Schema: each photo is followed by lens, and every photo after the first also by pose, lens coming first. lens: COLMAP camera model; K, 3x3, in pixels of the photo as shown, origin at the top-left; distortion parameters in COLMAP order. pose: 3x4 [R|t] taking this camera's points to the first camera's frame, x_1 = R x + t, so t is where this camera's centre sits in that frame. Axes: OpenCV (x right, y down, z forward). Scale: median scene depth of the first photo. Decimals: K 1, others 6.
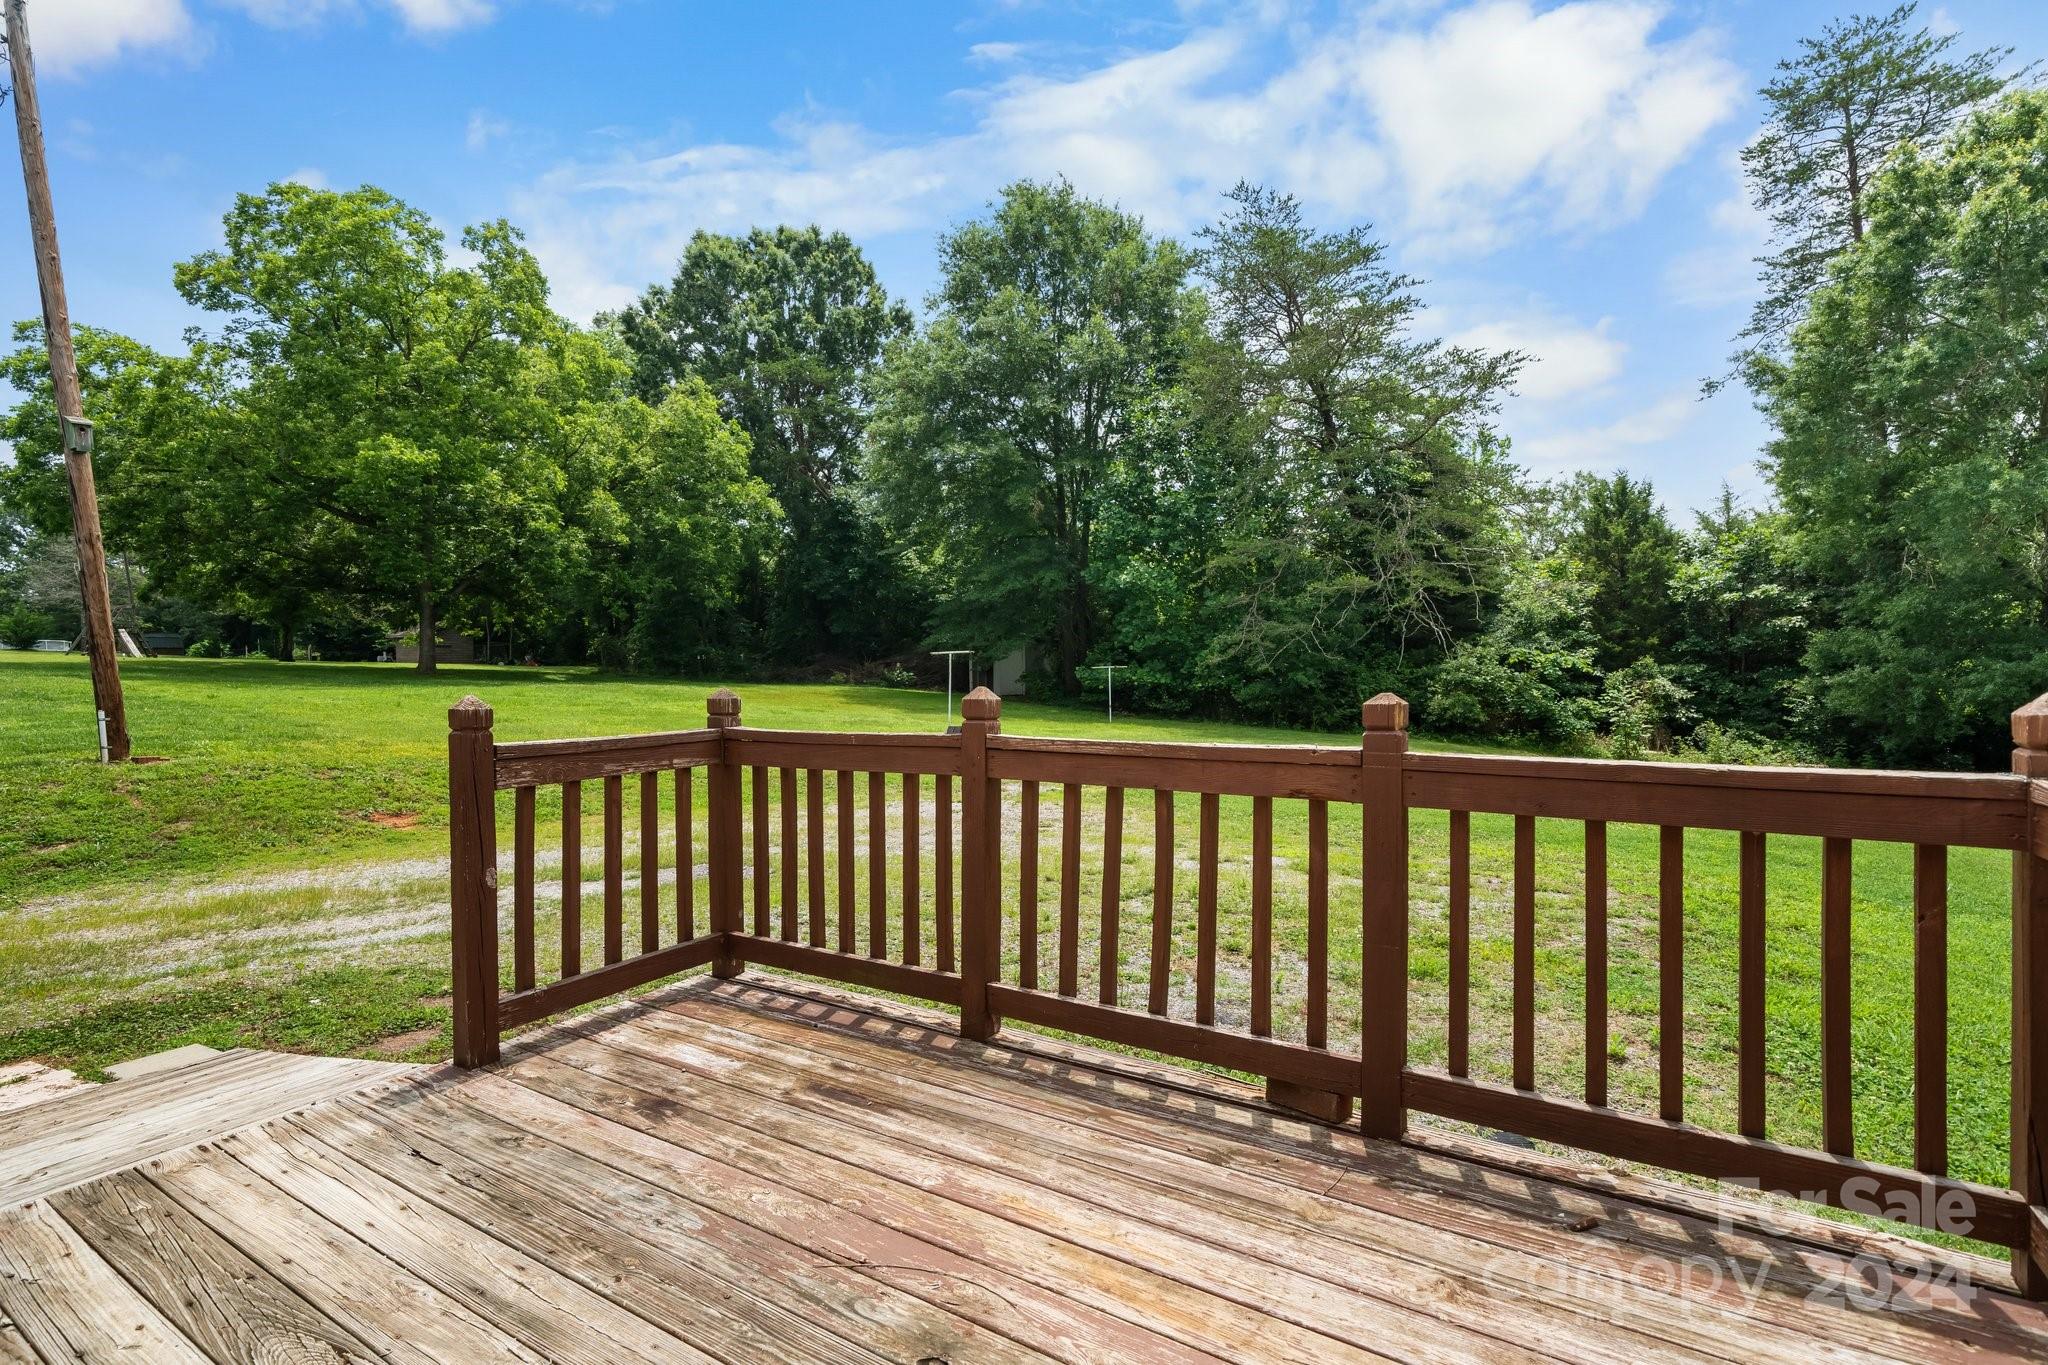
lens RADIAL K [[943.2, 0, 1024.7], [0, 943.2, 679.8], [0, 0, 1]] dist [-0.000489, -0.000074]
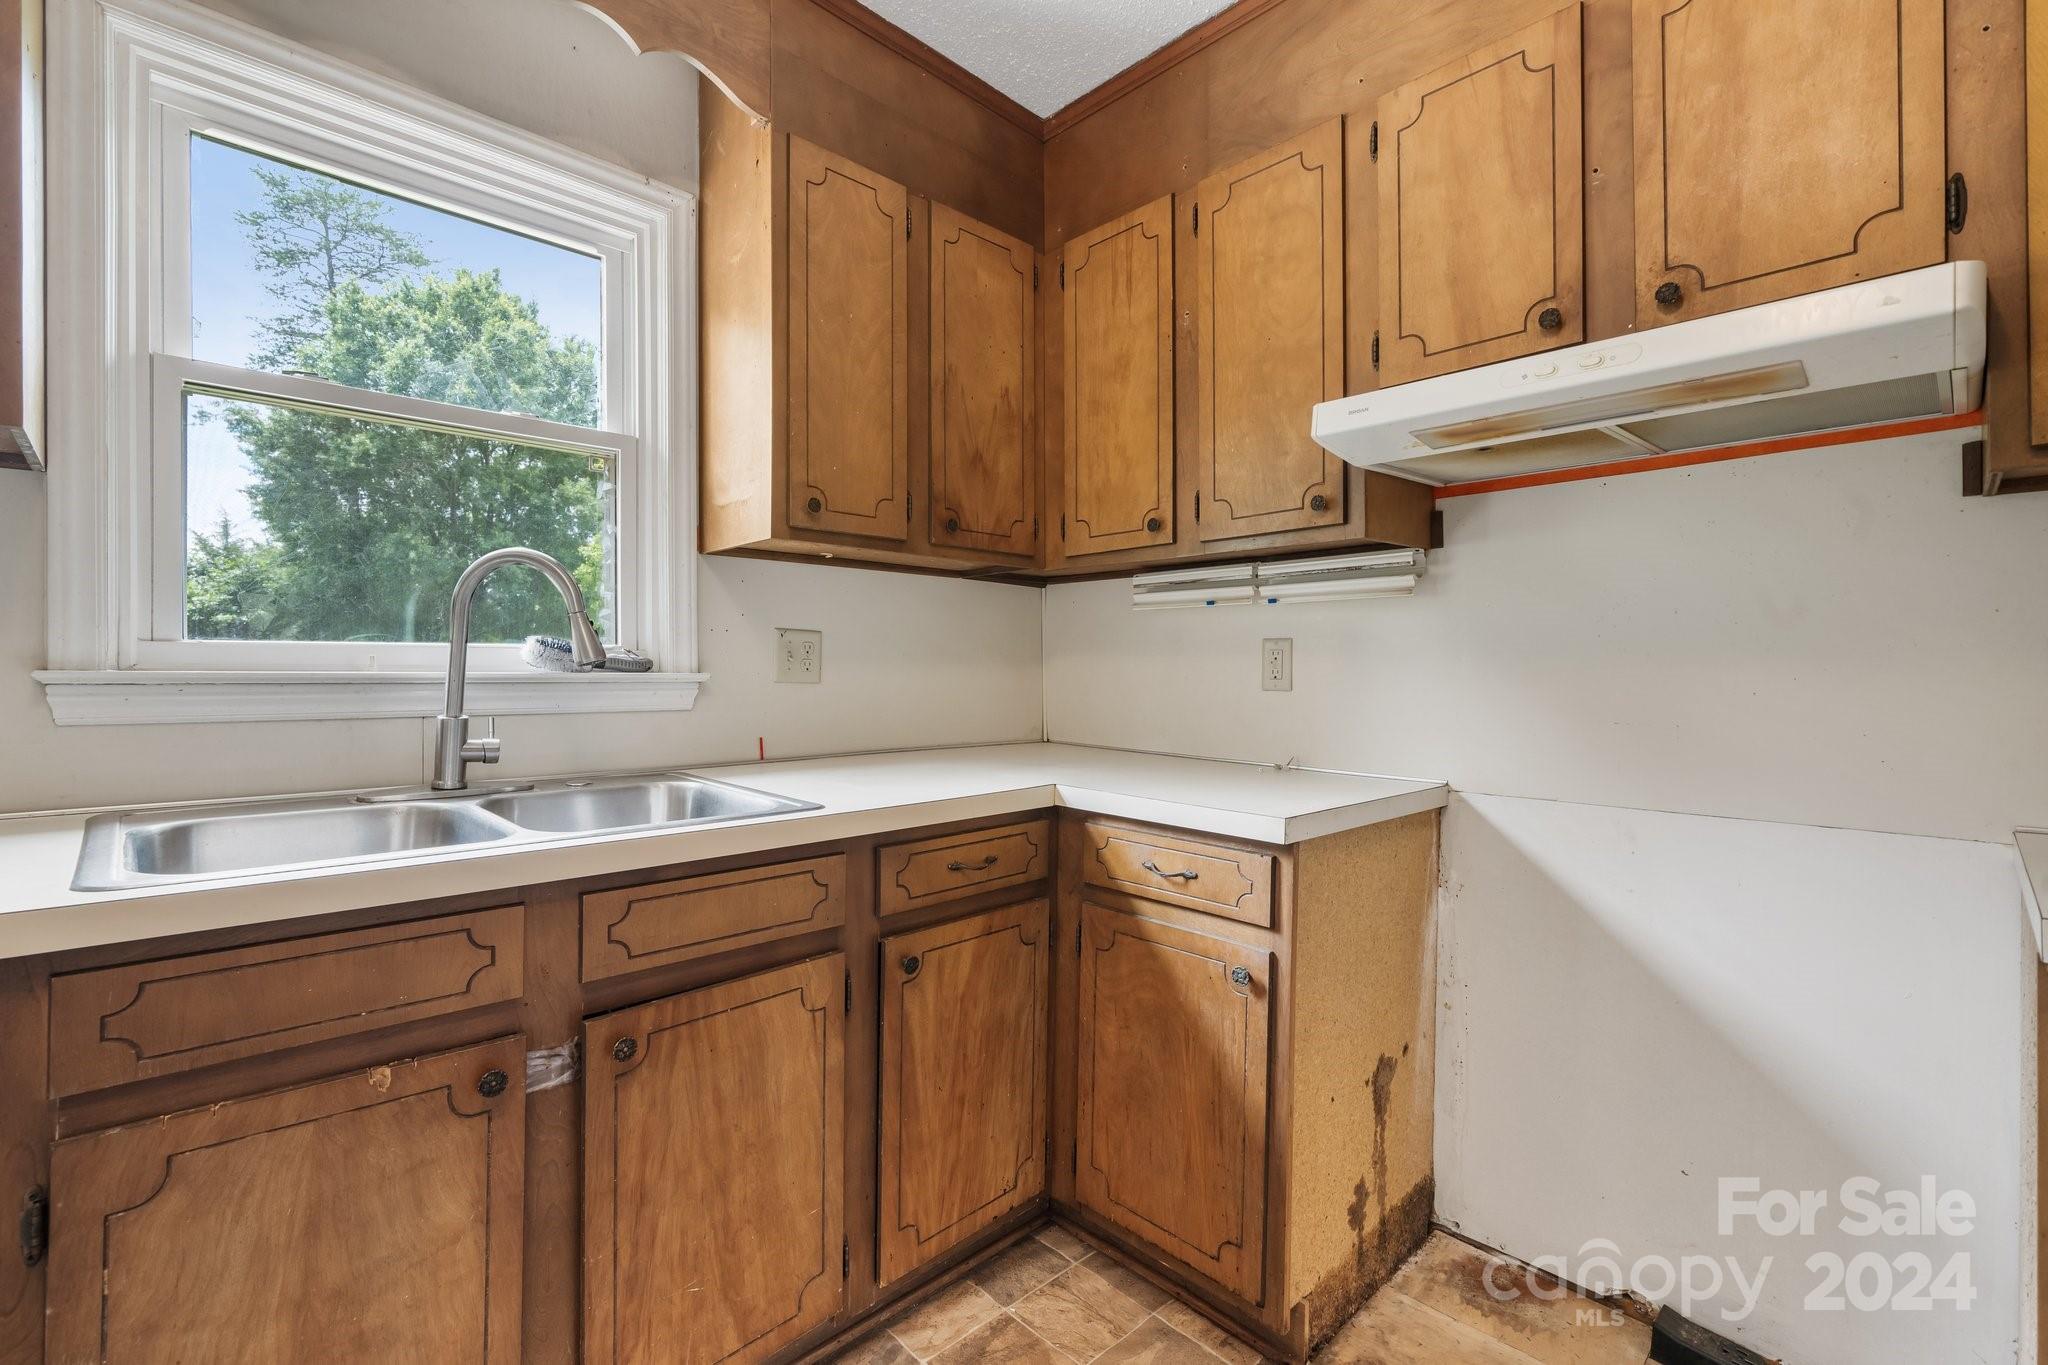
lens RADIAL K [[907.8, 0, 1025.5], [0, 907.8, 669.9], [0, 0, 1]] dist [0.000370, 0.000218]
pose [[0.252684, 0.016598, 0.967407, -0.014396], [0.004081, 0.999826, -0.018220, -0.008628], [-0.967540, 0.008552, 0.252572, -0.148861]]
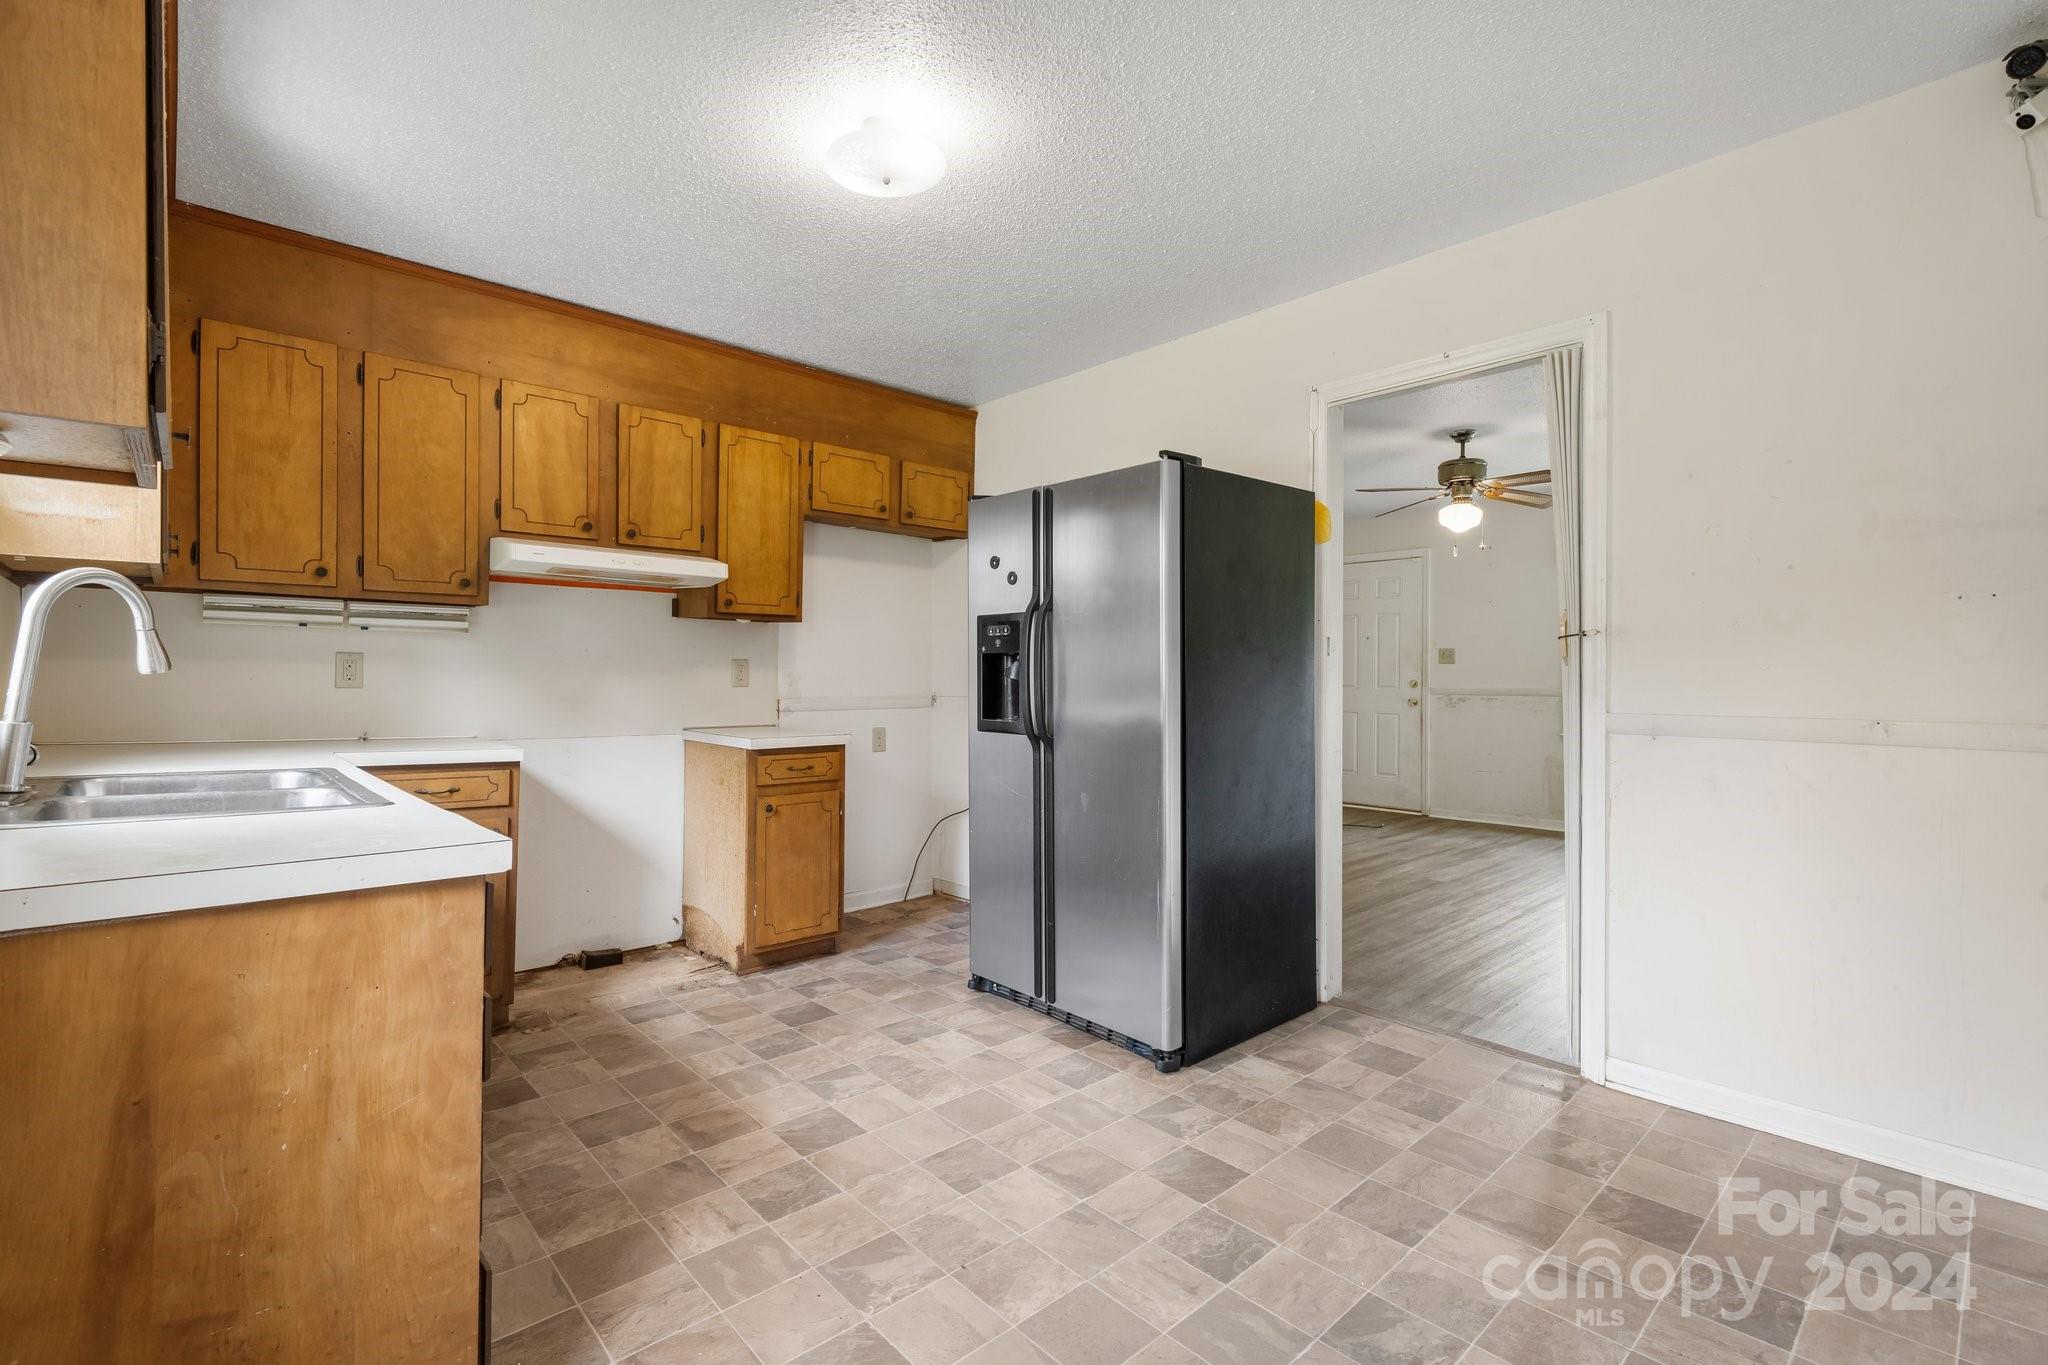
lens RADIAL K [[907.8, 0, 1016.7], [0, 907.8, 672.9], [0, 0, 1]] dist [0.000370, 0.000218]
pose [[-0.960180, 0.006809, 0.279299, -0.598689], [0.007703, 0.999968, 0.002102, -0.028106], [-0.279276, 0.004170, -0.960202, 1.418571]]
